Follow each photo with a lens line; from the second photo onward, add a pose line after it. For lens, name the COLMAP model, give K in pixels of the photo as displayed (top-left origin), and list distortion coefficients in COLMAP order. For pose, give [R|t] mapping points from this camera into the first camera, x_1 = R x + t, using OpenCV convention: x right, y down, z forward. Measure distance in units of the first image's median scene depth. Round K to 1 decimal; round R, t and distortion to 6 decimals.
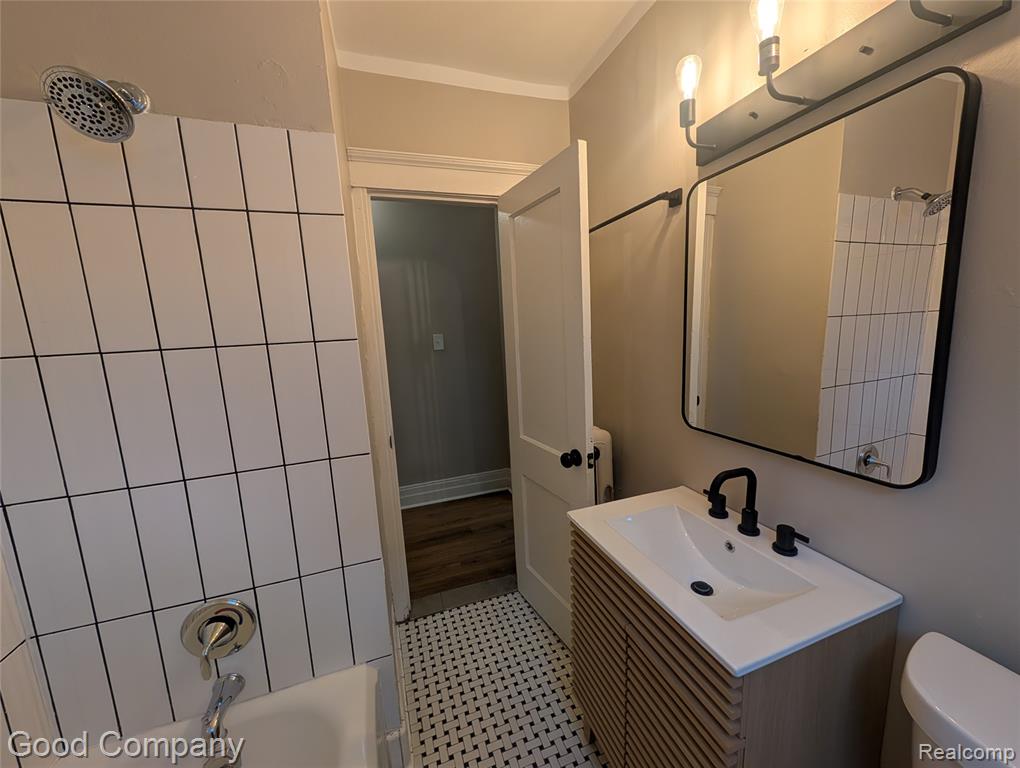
lens RADIAL K [[384.9, 0, 512.4], [0, 384.9, 383.2], [0, 0, 1]] dist [0.001308, 0.000471]
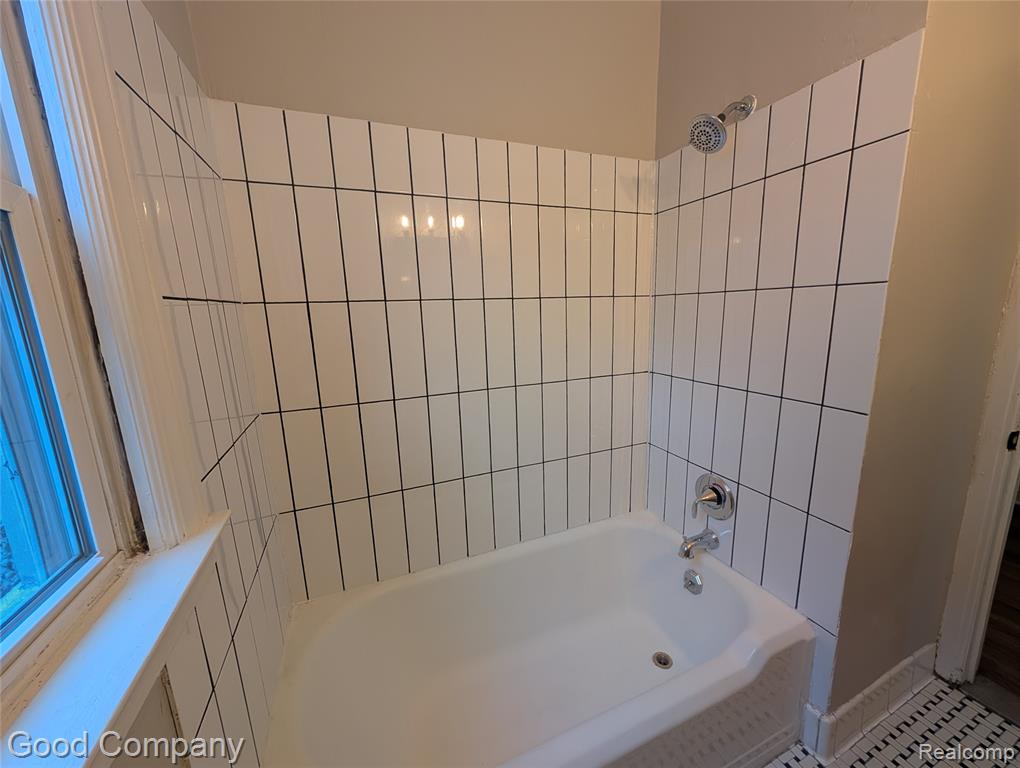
lens RADIAL K [[384.9, 0, 512.4], [0, 384.9, 383.2], [0, 0, 1]] dist [0.001308, 0.000471]
pose [[0.052433, 0.236989, -0.970096, 0.449906], [-0.117704, 0.966128, 0.229657, 0.005297], [0.991664, 0.102143, 0.078551, 0.124399]]
